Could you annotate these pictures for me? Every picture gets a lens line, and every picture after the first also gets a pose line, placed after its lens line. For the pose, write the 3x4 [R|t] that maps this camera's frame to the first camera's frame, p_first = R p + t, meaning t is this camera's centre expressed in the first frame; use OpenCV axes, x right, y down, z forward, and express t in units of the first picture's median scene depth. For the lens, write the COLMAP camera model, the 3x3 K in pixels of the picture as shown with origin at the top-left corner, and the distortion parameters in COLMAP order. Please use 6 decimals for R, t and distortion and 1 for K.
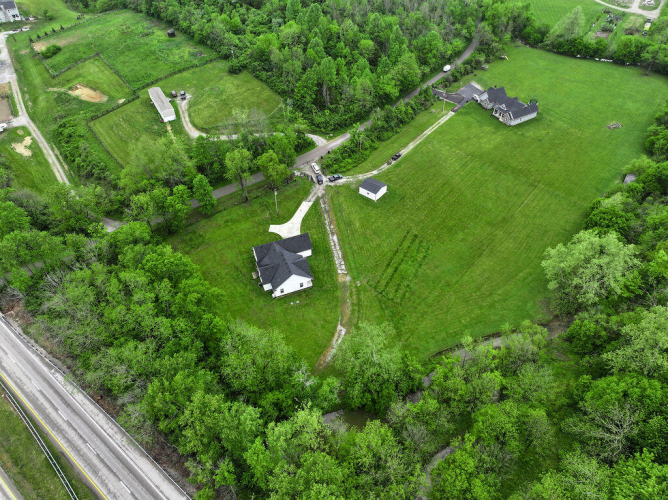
lens RADIAL K [[467.5, 0, 335.9], [0, 467.5, 245.8], [0, 0, 1]] dist [0.003961, 0.010075]
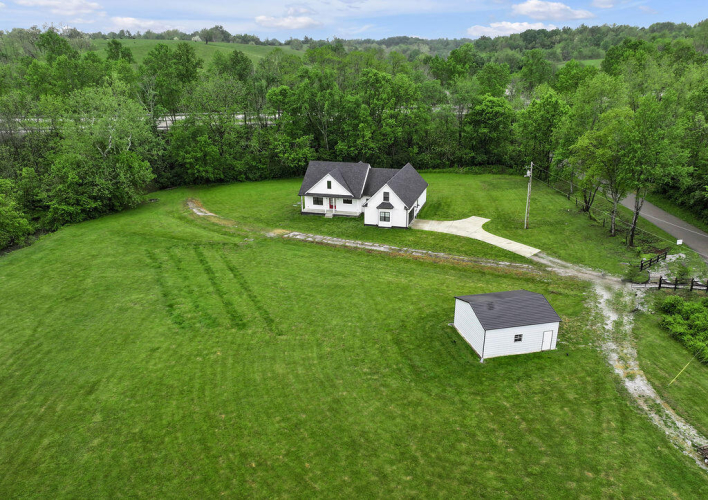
lens RADIAL K [[558.2, 0, 365.4], [0, 558.2, 286.5], [0, 0, 1]] dist [0.000754, -0.003600]
pose [[-0.605671, 0.314965, -0.730725, 0.349097], [-0.547089, 0.502003, 0.669841, -0.298561], [0.577803, 0.805475, -0.131735, 0.976811]]
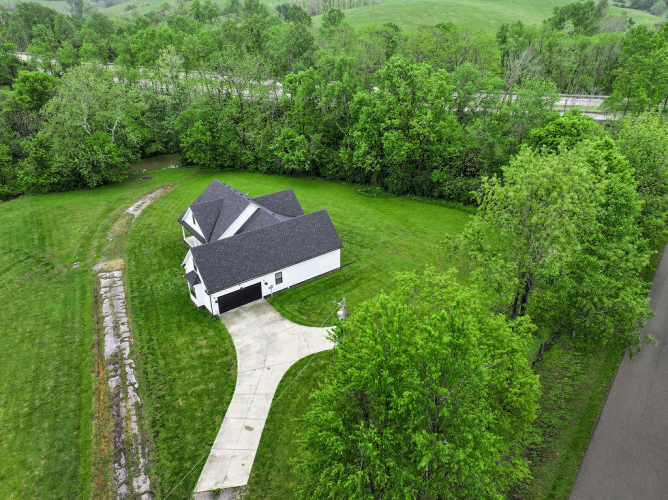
lens RADIAL K [[467.5, 0, 335.9], [0, 467.5, 245.8], [0, 0, 1]] dist [0.003961, 0.010075]
pose [[-0.965616, 0.126405, -0.227171, -0.072210], [-0.175439, 0.328012, 0.928240, -0.304653], [0.191849, 0.936178, -0.294557, 0.948555]]
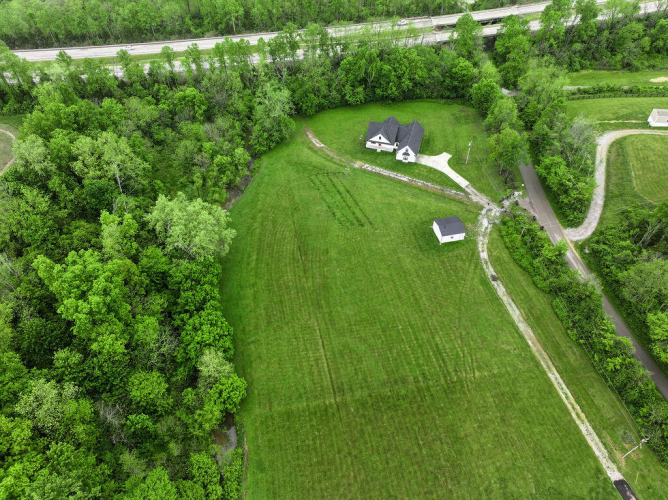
lens RADIAL K [[467.5, 0, 335.9], [0, 467.5, 245.8], [0, 0, 1]] dist [0.003961, 0.010075]
pose [[-0.623105, 0.572223, -0.533198, 0.662670], [-0.538147, 0.181040, 0.823178, -0.691071], [0.567572, 0.799866, 0.195134, 0.744031]]
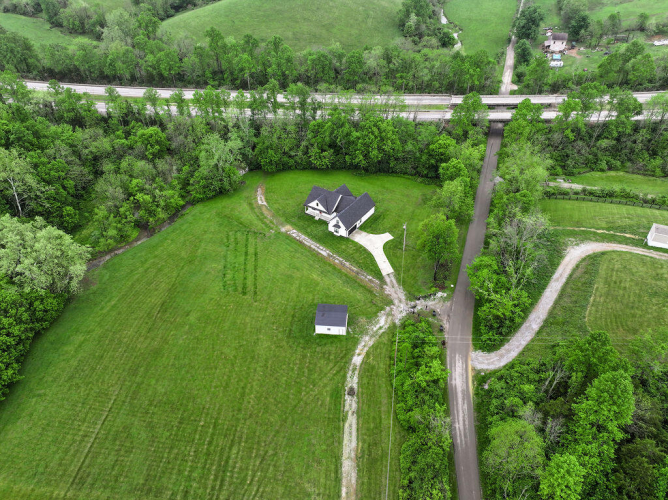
lens RADIAL K [[467.5, 0, 335.9], [0, 467.5, 245.8], [0, 0, 1]] dist [0.003961, 0.010075]
pose [[-0.824403, 0.351244, -0.443833, 0.338219], [-0.387439, 0.221445, 0.894904, -0.755548], [0.412614, 0.909720, -0.046474, 0.933727]]
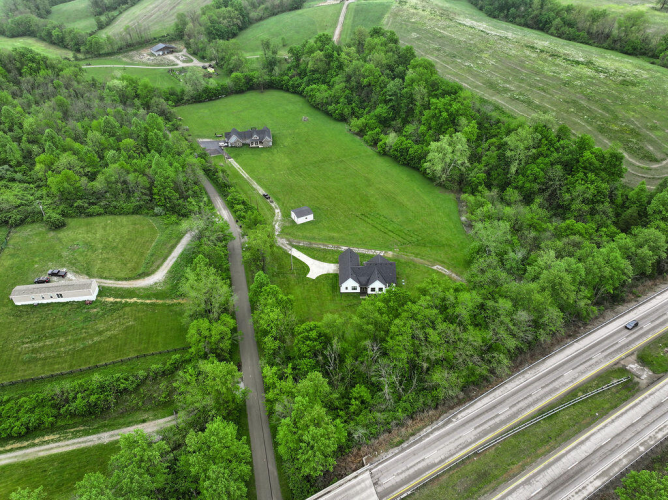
lens RADIAL K [[467.5, 0, 335.9], [0, 467.5, 245.8], [0, 0, 1]] dist [0.003961, 0.010075]
pose [[0.369132, -0.542255, 0.754786, -0.817711], [0.645498, 0.733879, 0.211550, -0.257920], [-0.668636, 0.409123, 0.620923, 0.242485]]
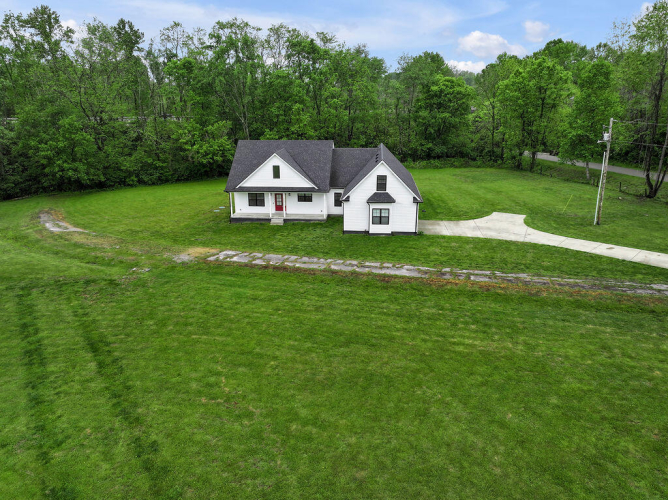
lens RADIAL K [[467.5, 0, 335.9], [0, 467.5, 245.8], [0, 0, 1]] dist [0.003961, 0.010075]
pose [[-0.453251, 0.269585, -0.849640, 0.179745], [-0.612598, 0.598201, 0.516603, -0.108724], [0.647524, 0.754639, -0.105988, 0.893065]]
